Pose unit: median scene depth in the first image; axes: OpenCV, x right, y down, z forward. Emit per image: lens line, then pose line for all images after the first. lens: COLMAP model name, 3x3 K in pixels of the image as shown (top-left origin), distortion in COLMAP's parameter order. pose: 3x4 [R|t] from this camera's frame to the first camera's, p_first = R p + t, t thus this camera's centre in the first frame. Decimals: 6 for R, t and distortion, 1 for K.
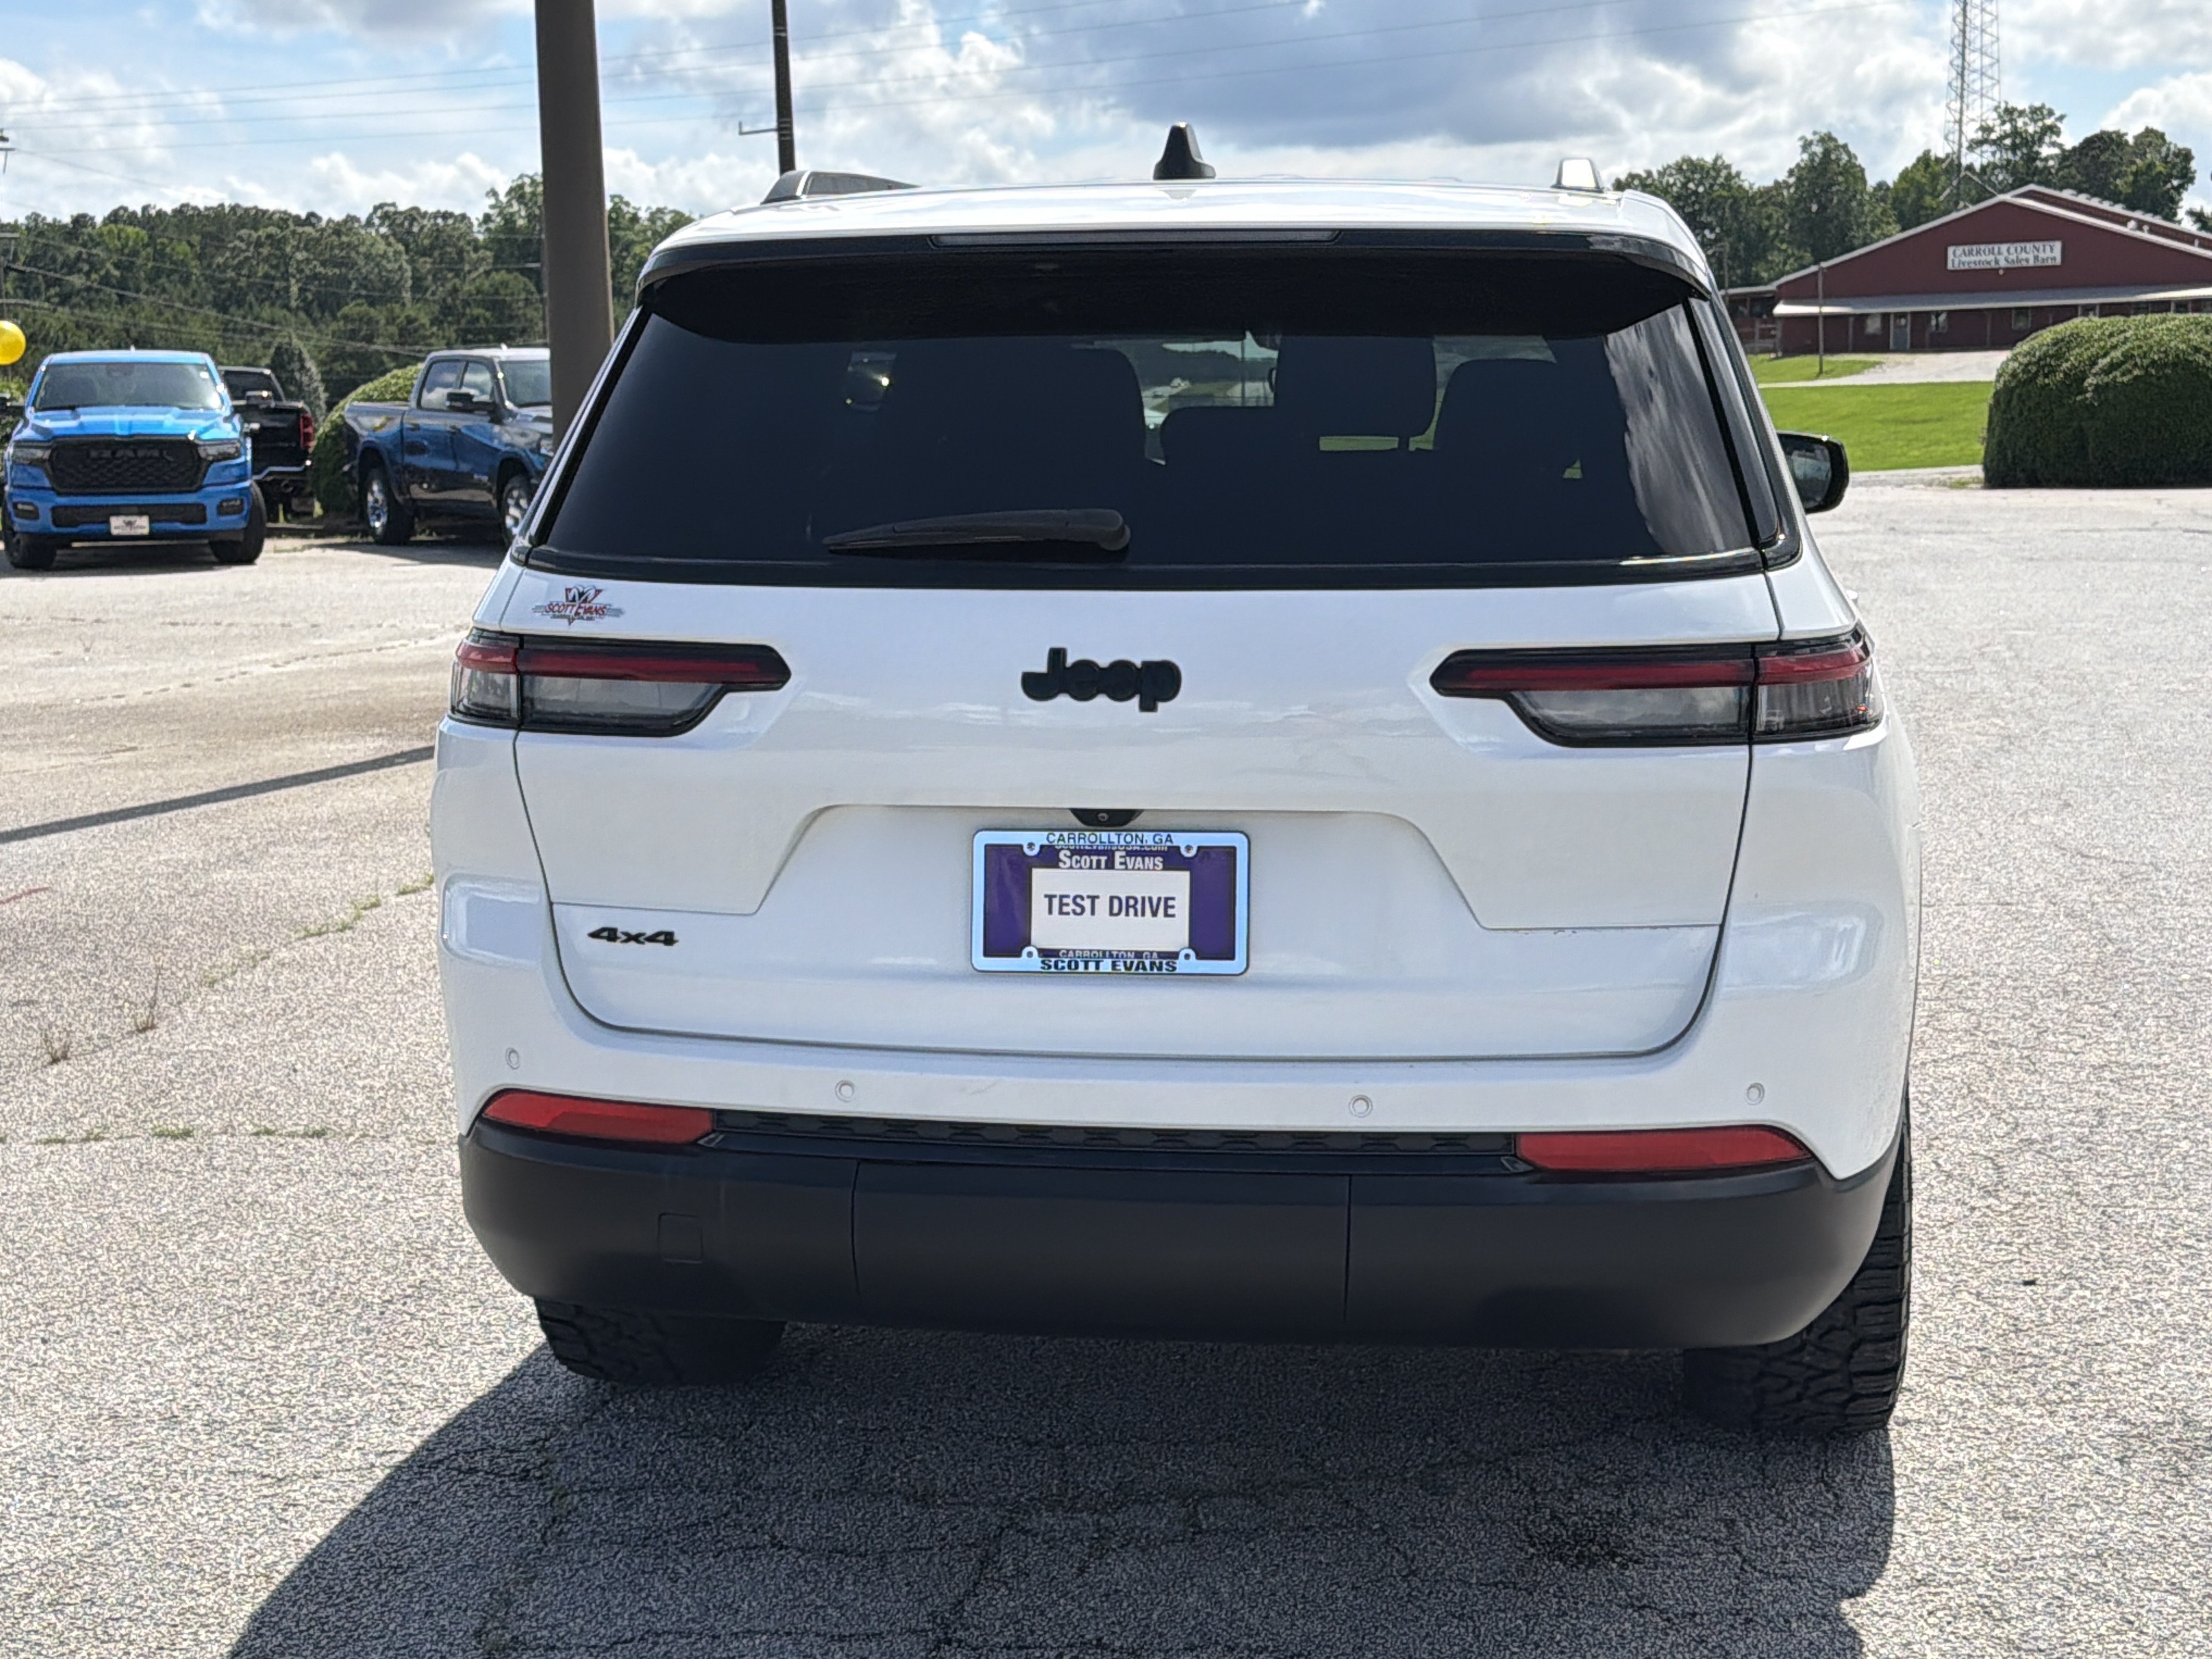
lens RADIAL K [[2880.1, 0, 1059.9], [0, 2880.1, 834.1], [0, 0, 1]] dist [0.159037, -0.398892]
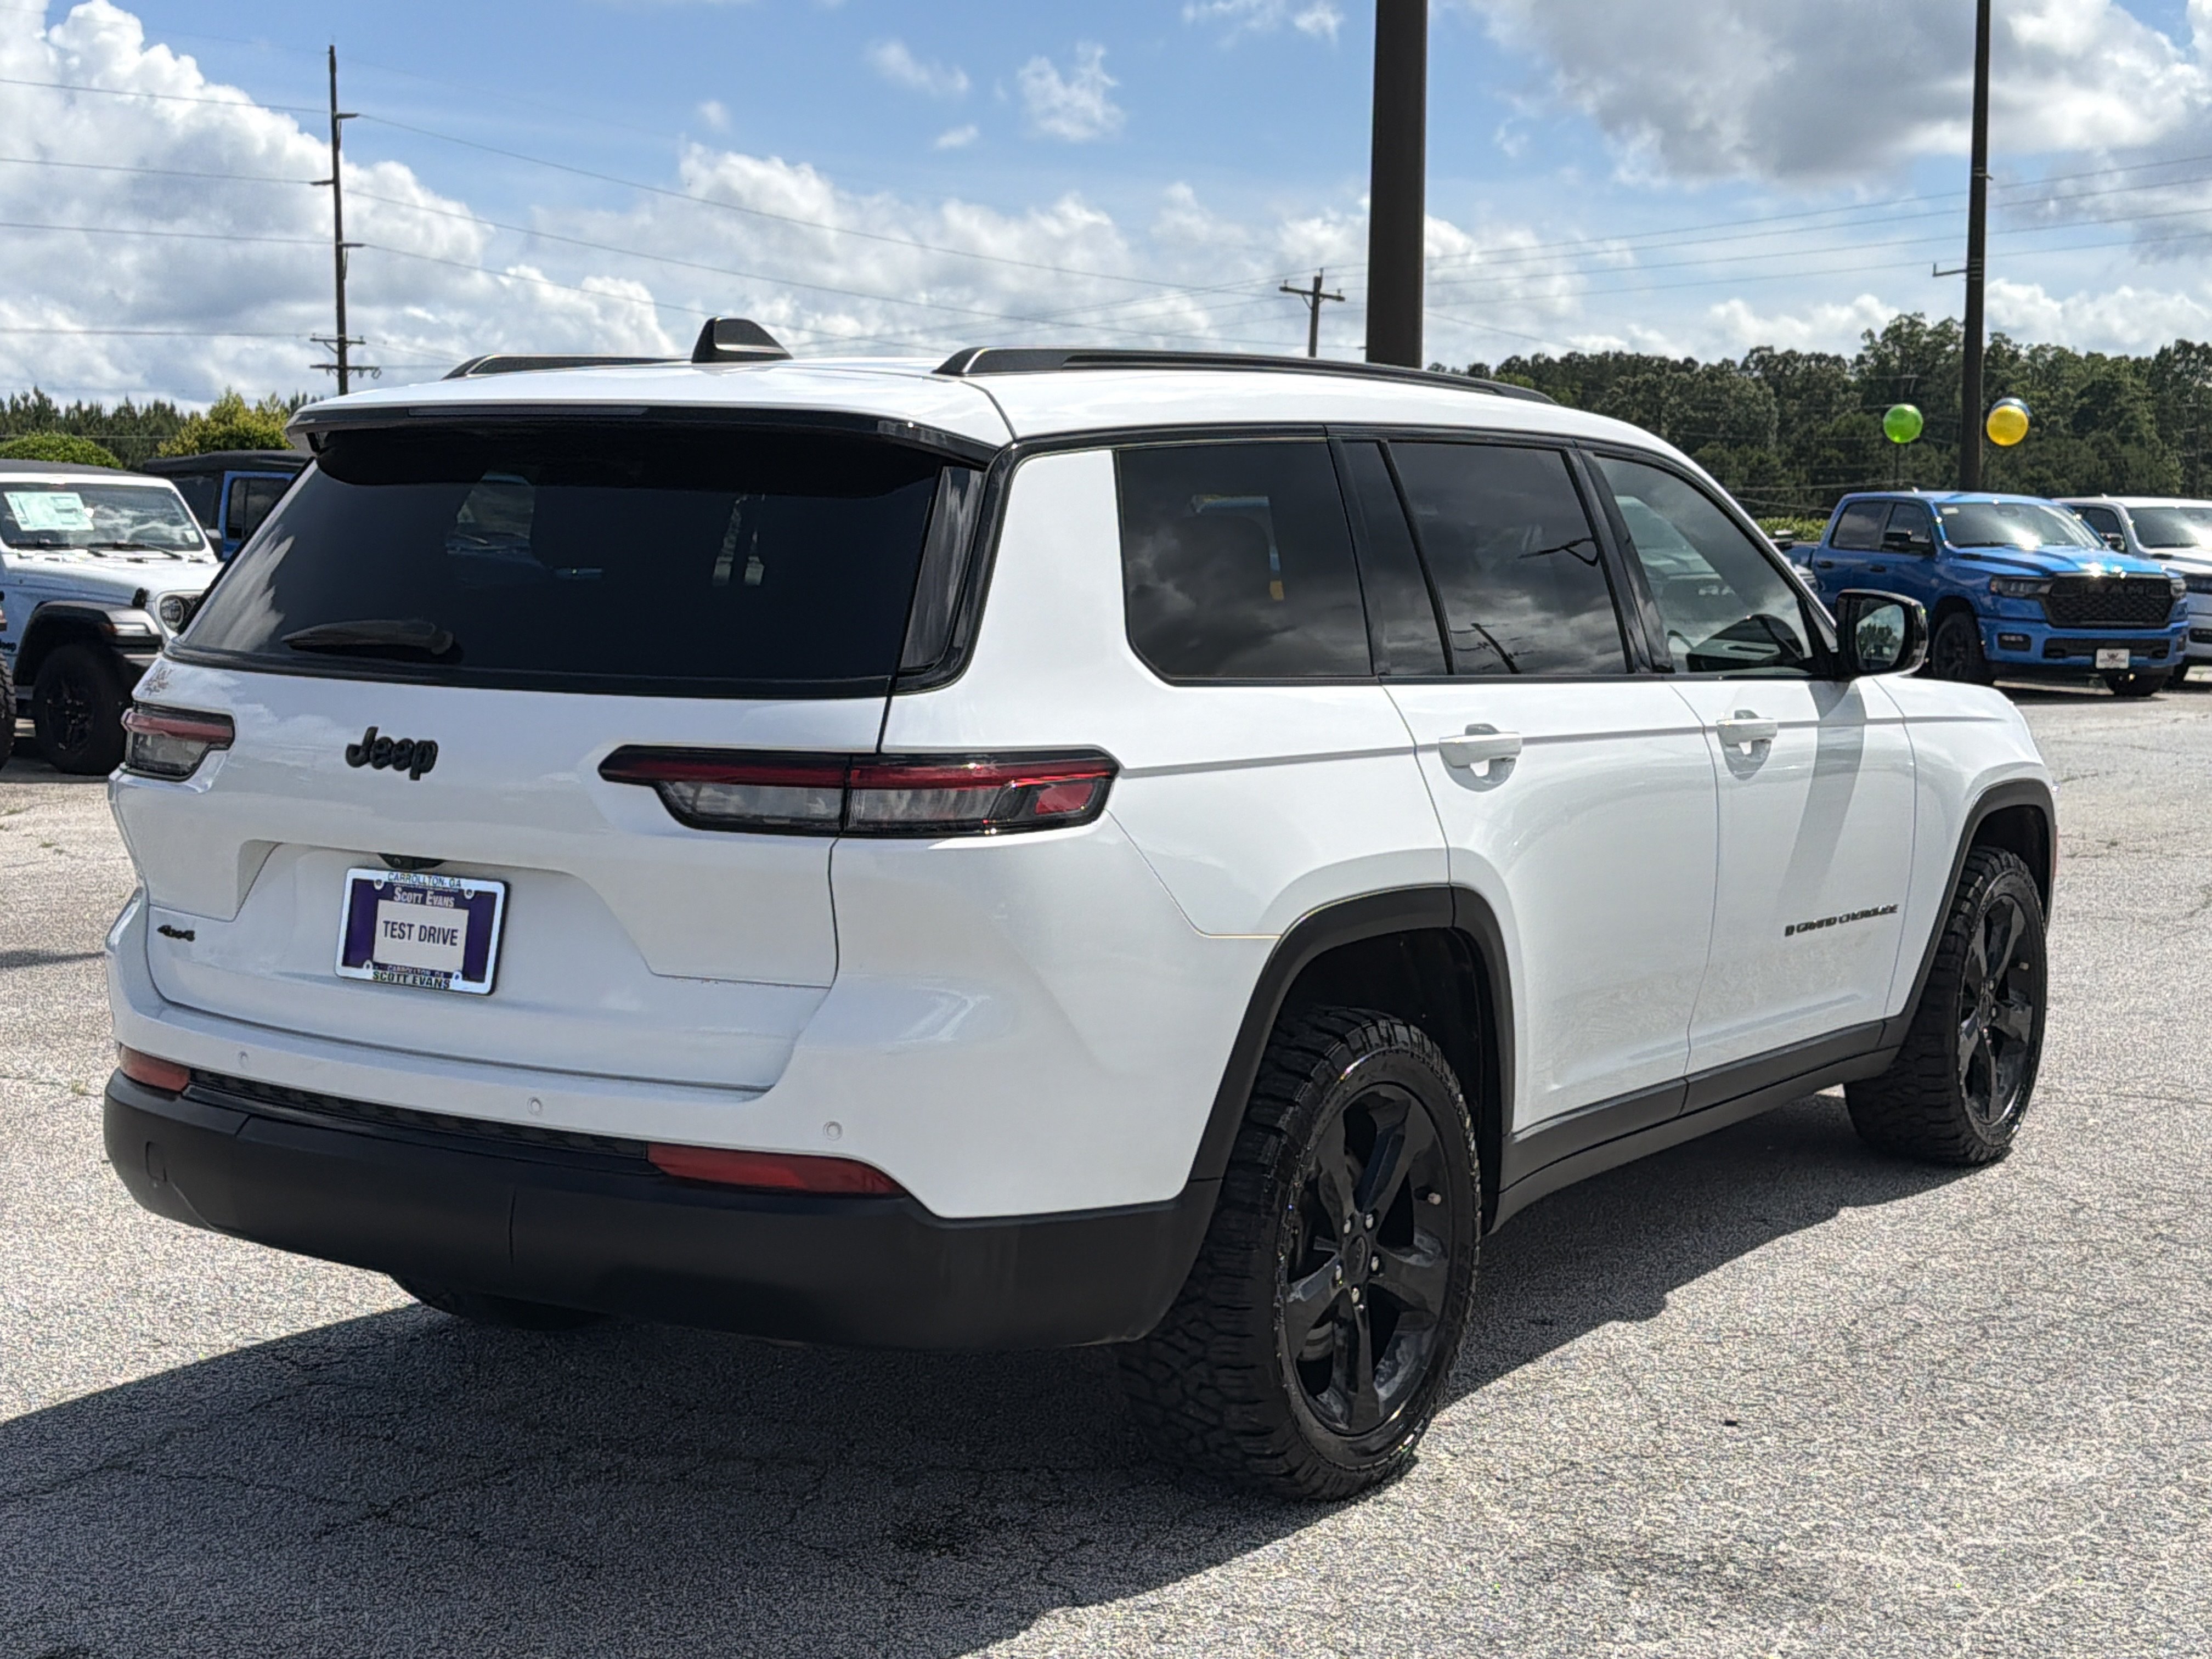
lens RADIAL K [[2880.1, 0, 1059.9], [0, 2880.1, 834.1], [0, 0, 1]] dist [0.159037, -0.398892]
pose [[0.895347, 0.062219, -0.441001, 0.827761], [-0.083038, 0.996152, -0.028048, -0.006099], [0.437559, 0.061732, 0.897068, -0.024582]]
